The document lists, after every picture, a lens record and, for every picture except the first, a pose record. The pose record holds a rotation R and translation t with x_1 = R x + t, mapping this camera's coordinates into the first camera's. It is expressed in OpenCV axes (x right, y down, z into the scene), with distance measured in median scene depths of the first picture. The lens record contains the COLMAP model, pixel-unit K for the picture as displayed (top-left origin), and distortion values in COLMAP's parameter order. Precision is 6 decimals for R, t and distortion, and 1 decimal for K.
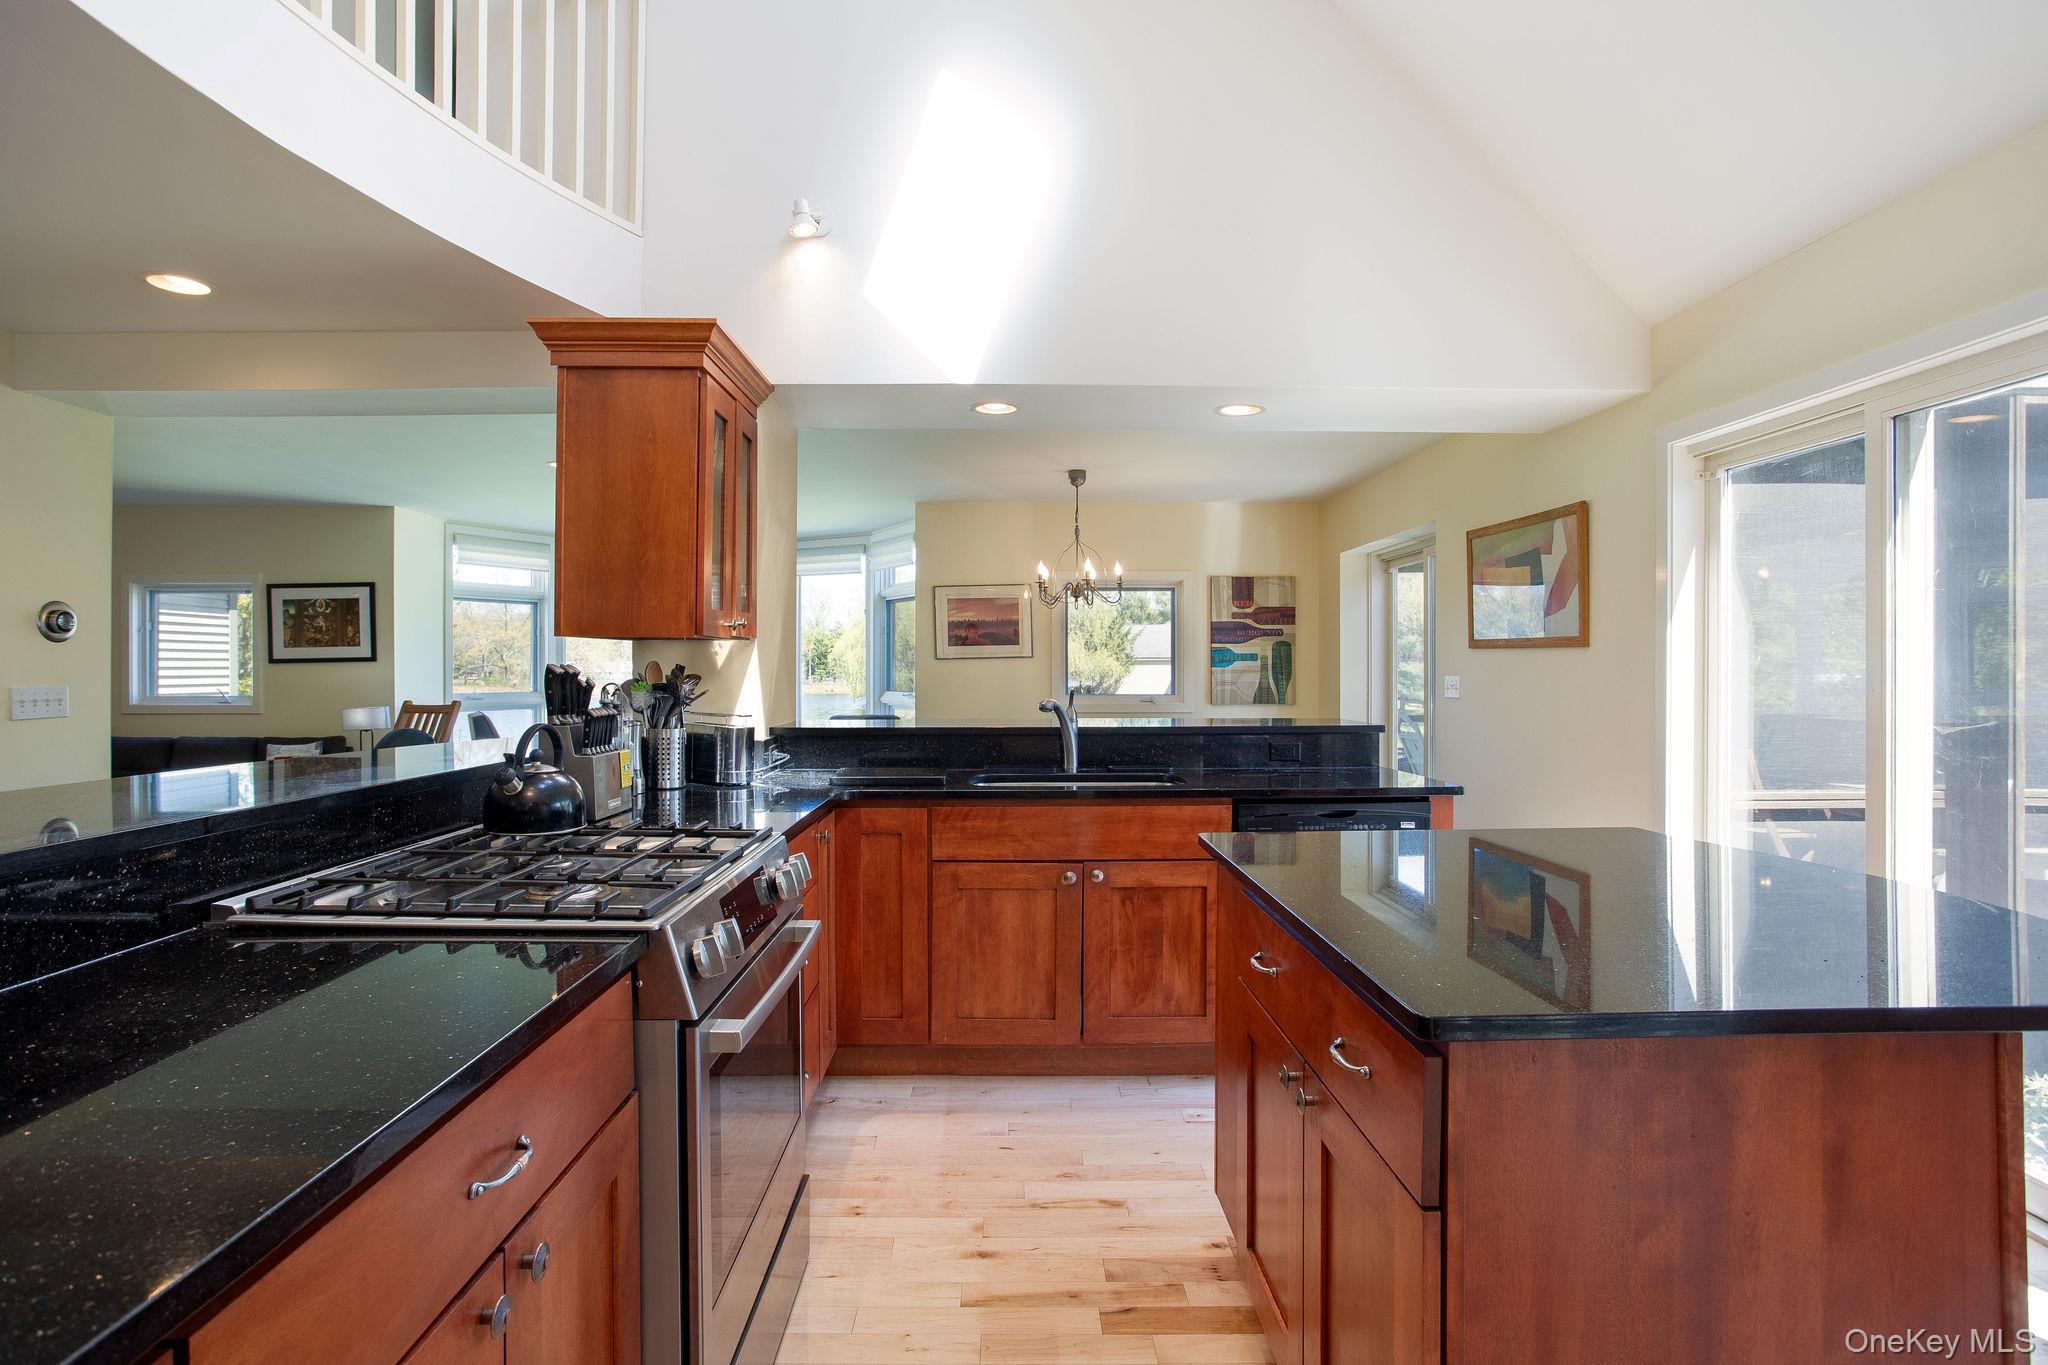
lens RADIAL K [[1049.4, 0, 1036.2], [0, 1049.4, 668.5], [0, 0, 1]] dist [-0.003089, 0.000433]
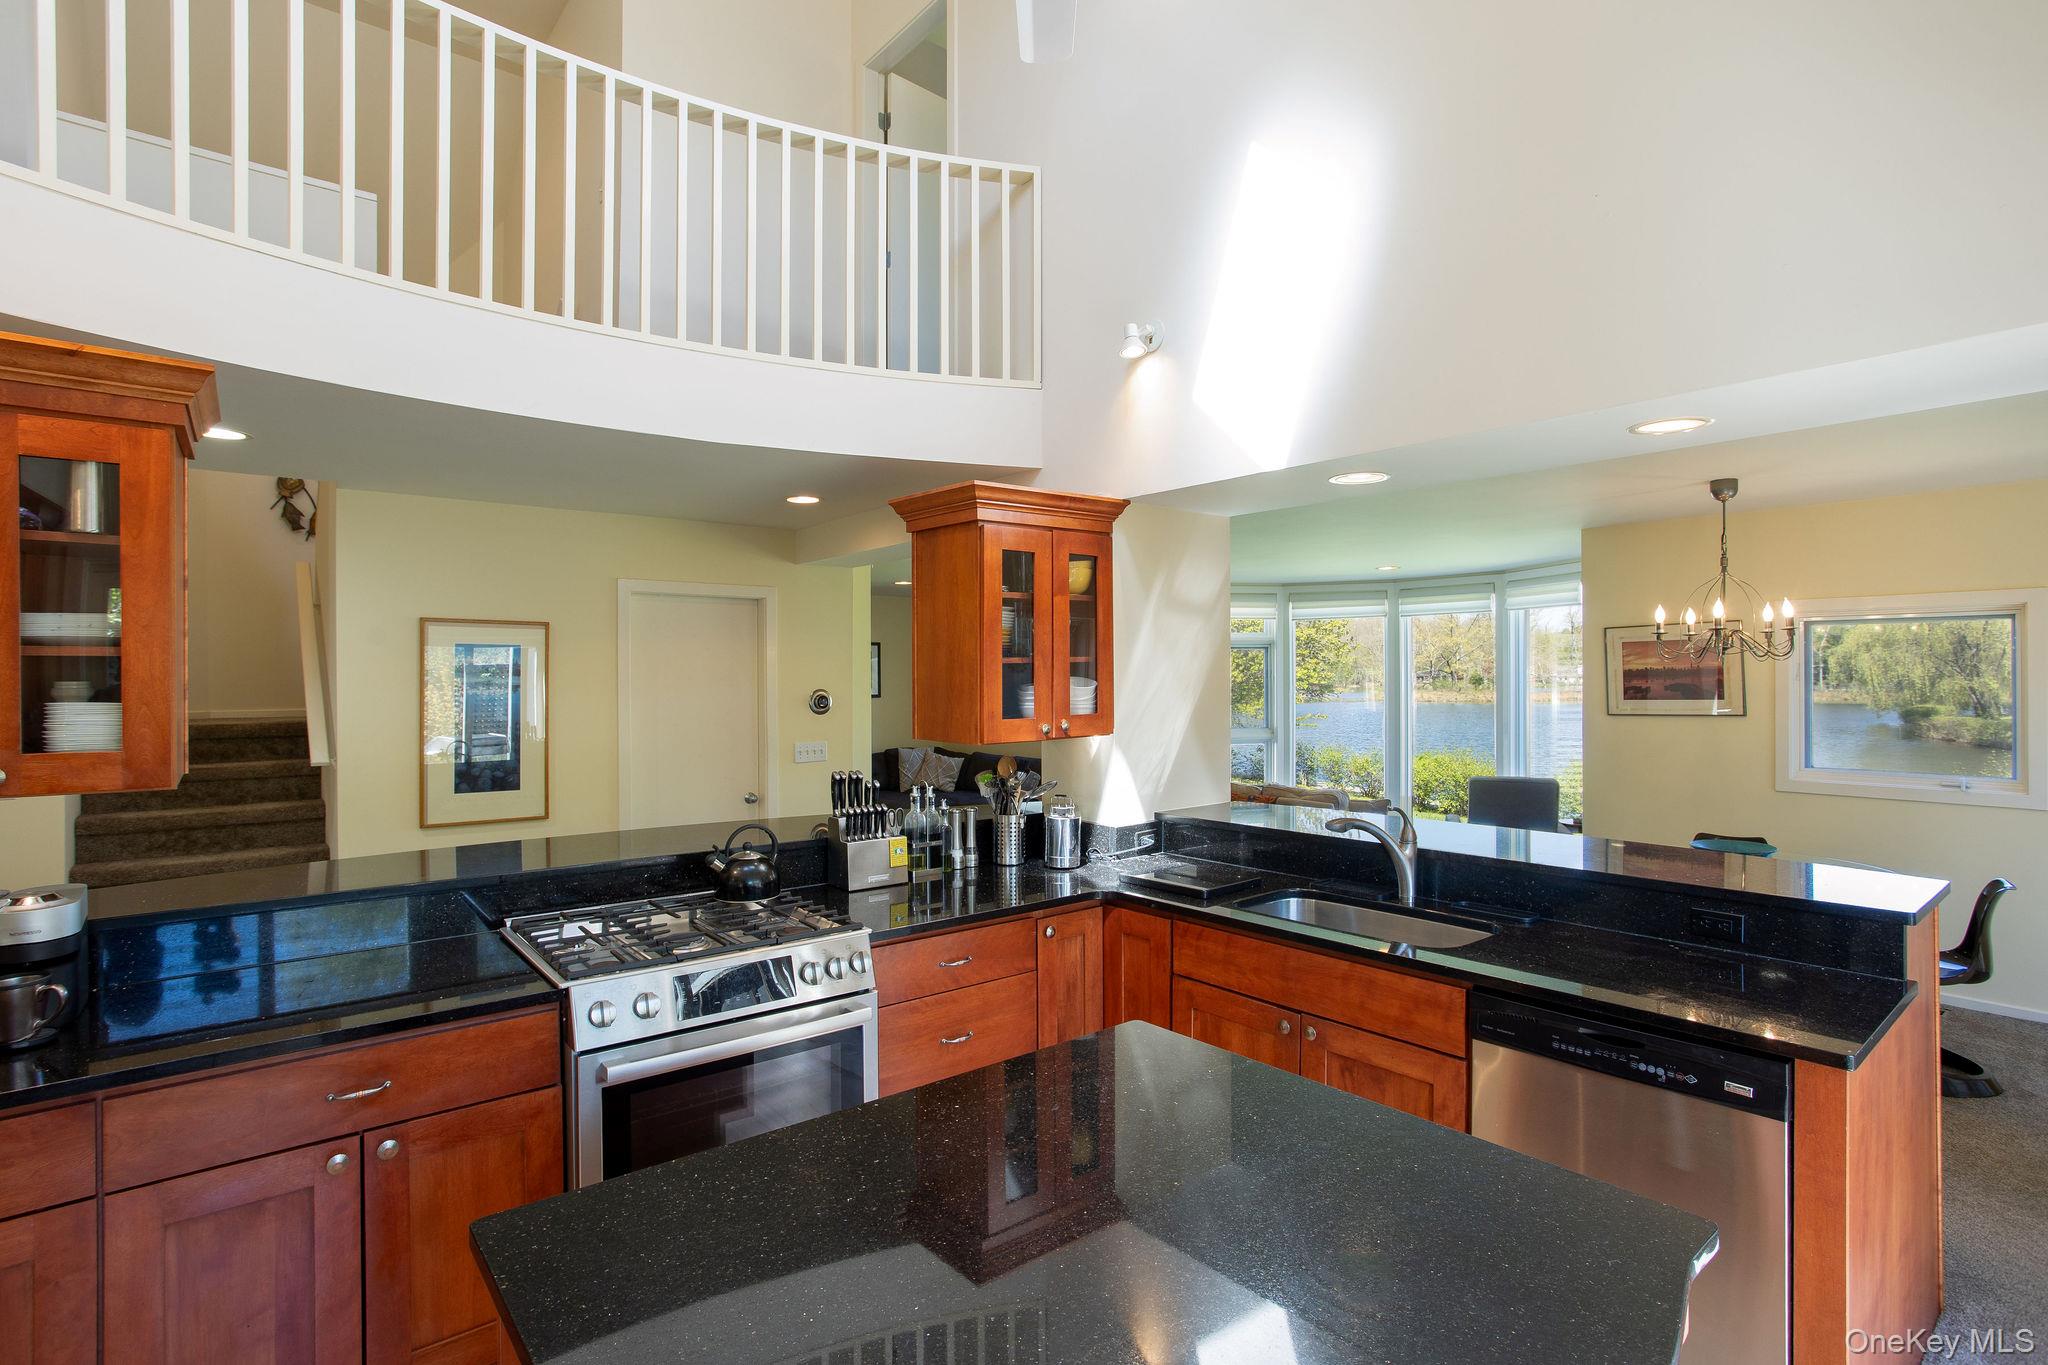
lens RADIAL K [[1049.4, 0, 1015.8], [0, 1049.4, 678.6], [0, 0, 1]] dist [-0.003089, 0.000433]
pose [[0.621494, 0.003370, -0.783412, 0.504836], [0.005797, 0.999944, 0.008900, -0.092035], [0.783398, -0.010073, 0.621439, 0.228562]]
